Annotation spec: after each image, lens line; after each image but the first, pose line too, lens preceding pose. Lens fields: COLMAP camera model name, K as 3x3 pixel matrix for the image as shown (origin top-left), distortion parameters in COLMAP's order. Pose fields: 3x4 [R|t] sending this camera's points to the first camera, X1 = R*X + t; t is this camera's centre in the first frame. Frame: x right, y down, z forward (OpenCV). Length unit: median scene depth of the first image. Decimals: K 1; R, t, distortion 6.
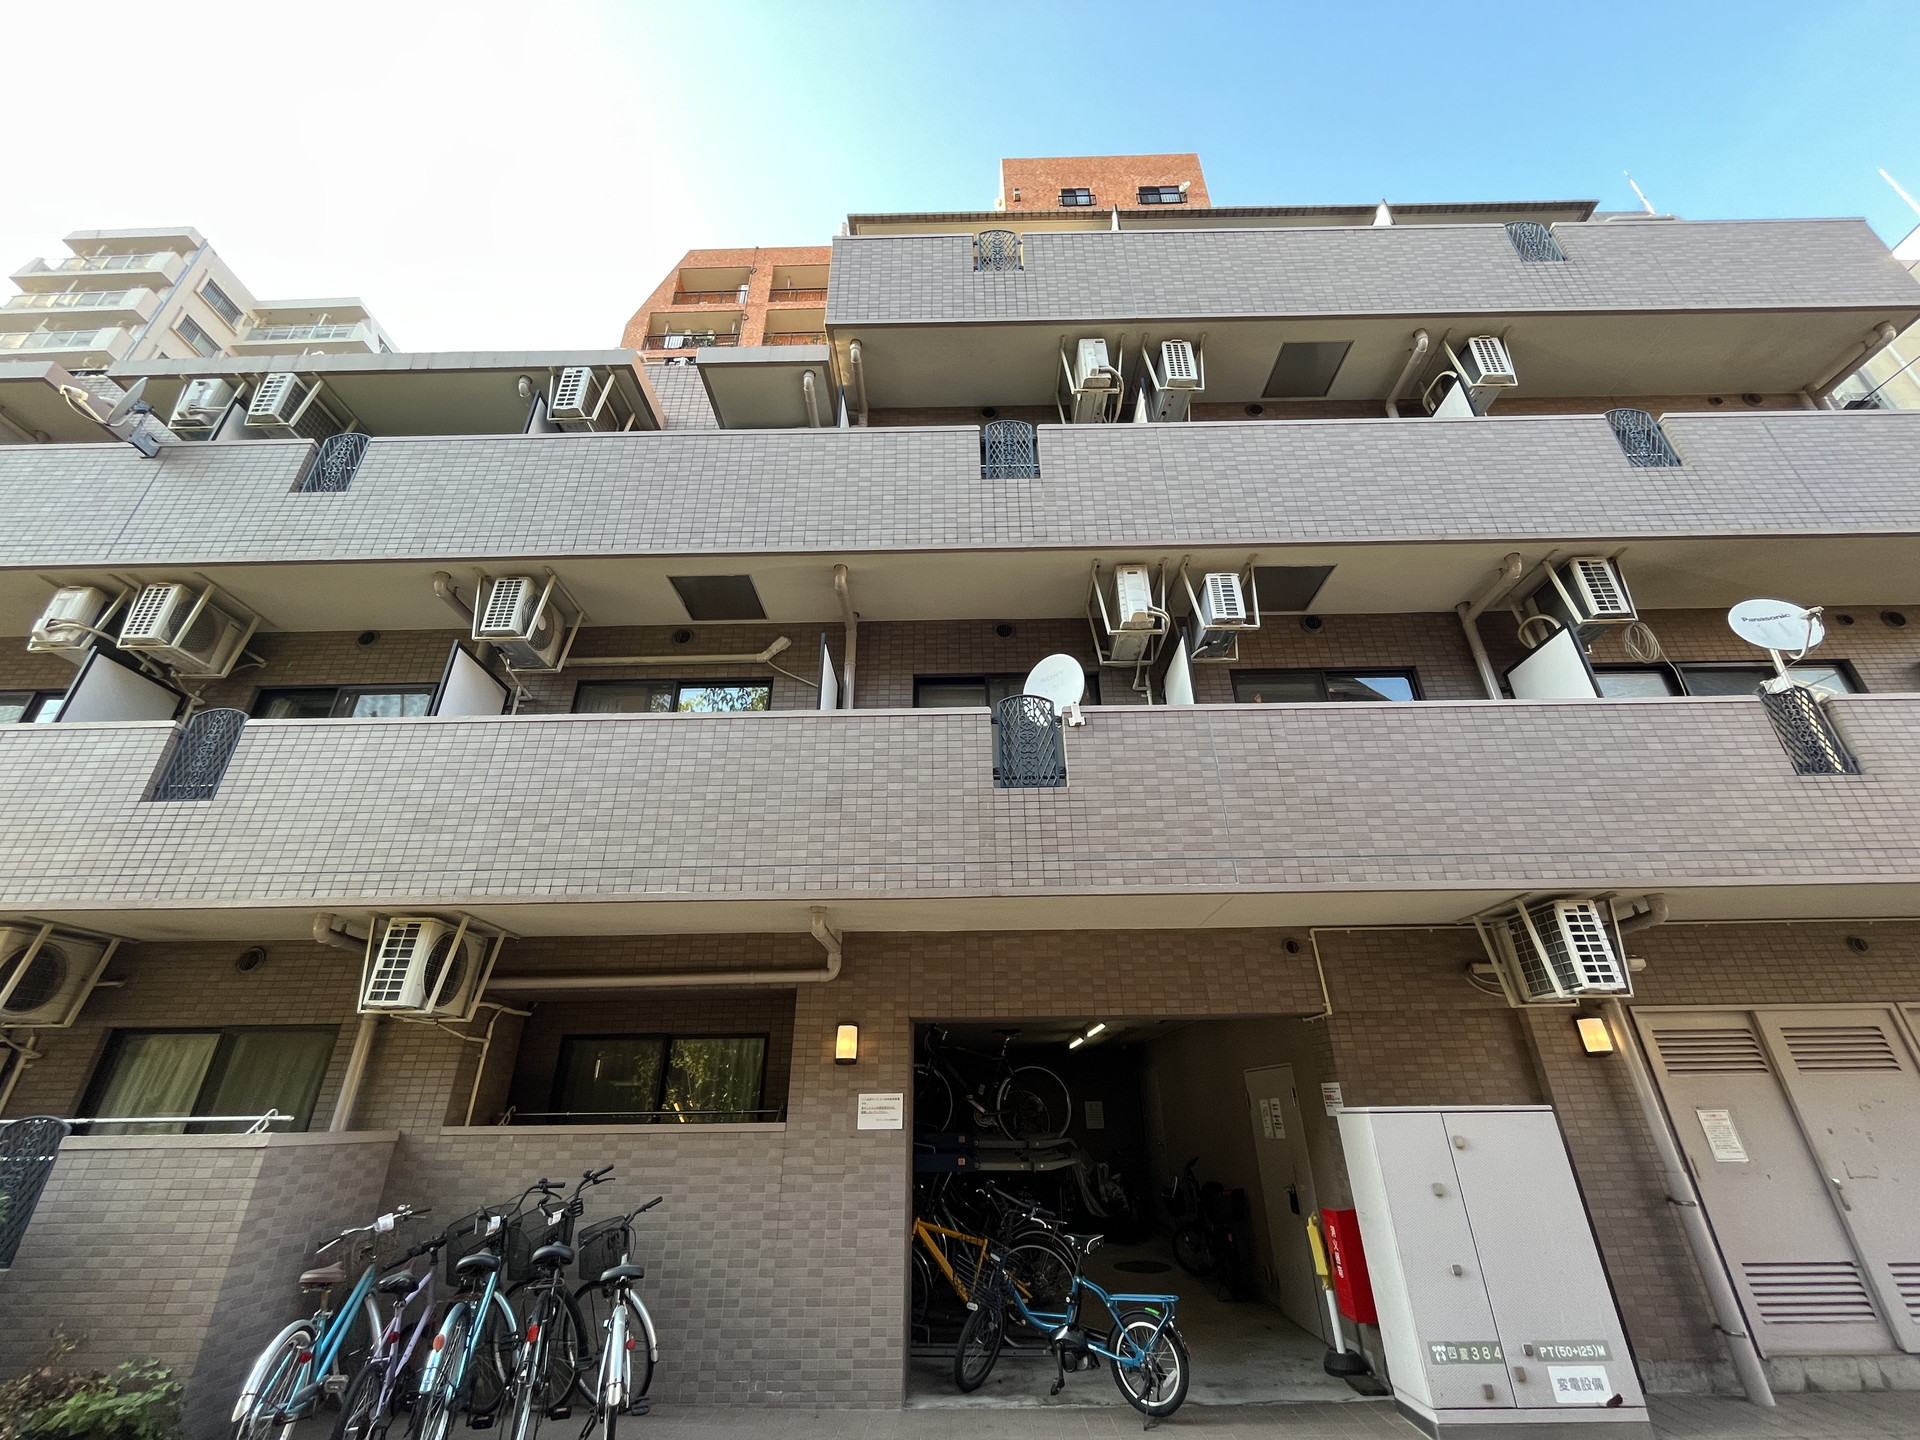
lens RADIAL K [[778.3, 0, 960.7], [0, 778.3, 716.9], [0, 0, 1]] dist [-0.005991, 0.000191]
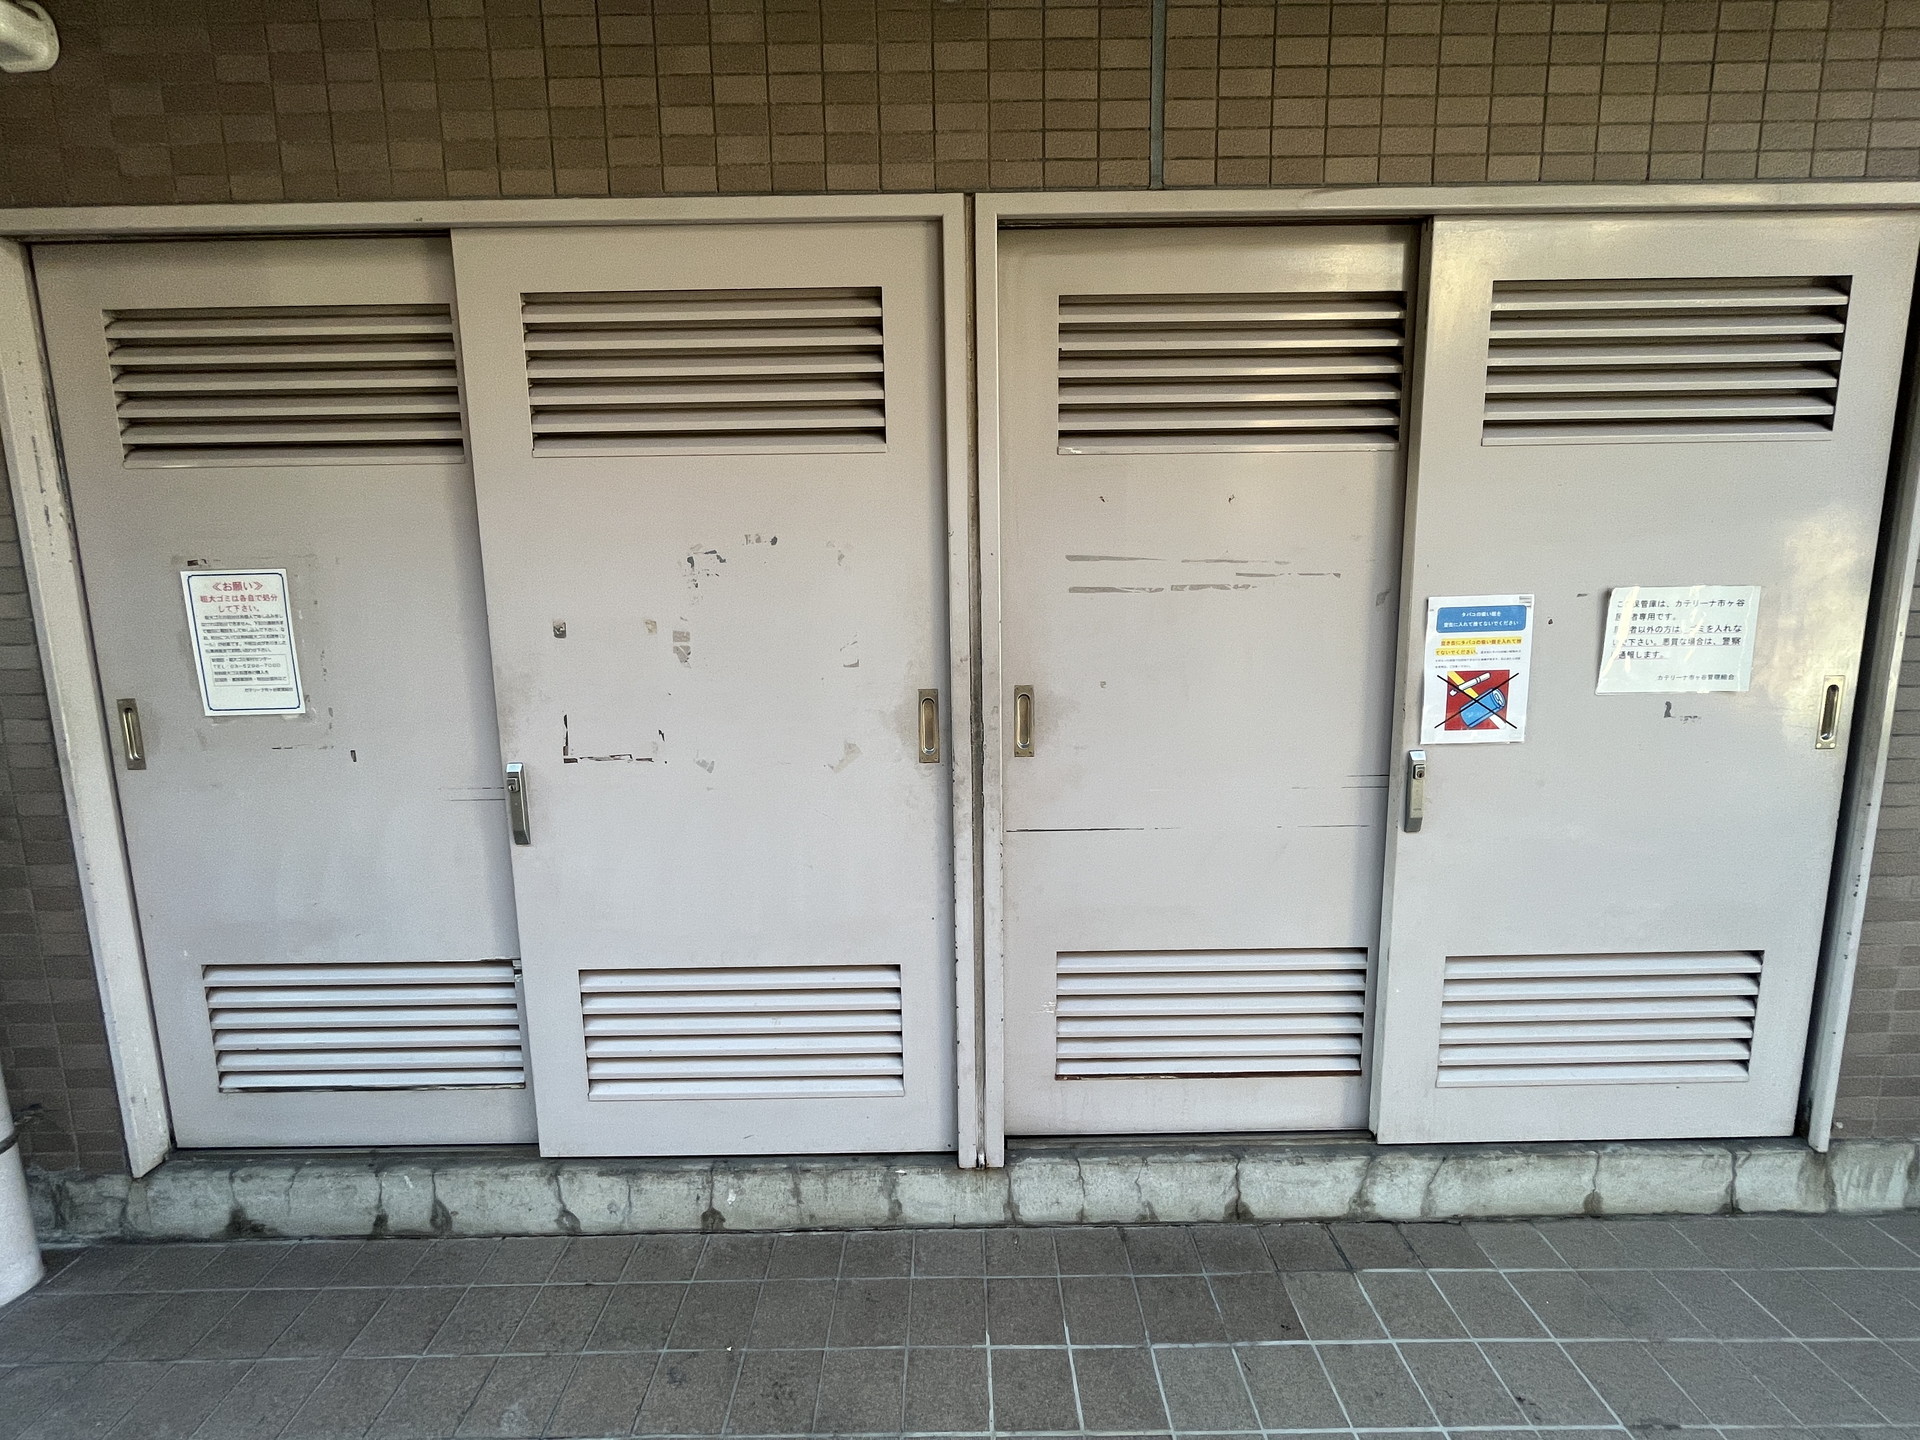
lens RADIAL K [[778.3, 0, 958.0], [0, 778.3, 716.0], [0, 0, 1]] dist [-0.005991, 0.000191]
pose [[0.999854, -0.010232, 0.013692, 1.426187], [0.000426, 0.815694, 0.578483, 0.430740], [-0.017088, -0.578393, 0.815580, 0.809467]]
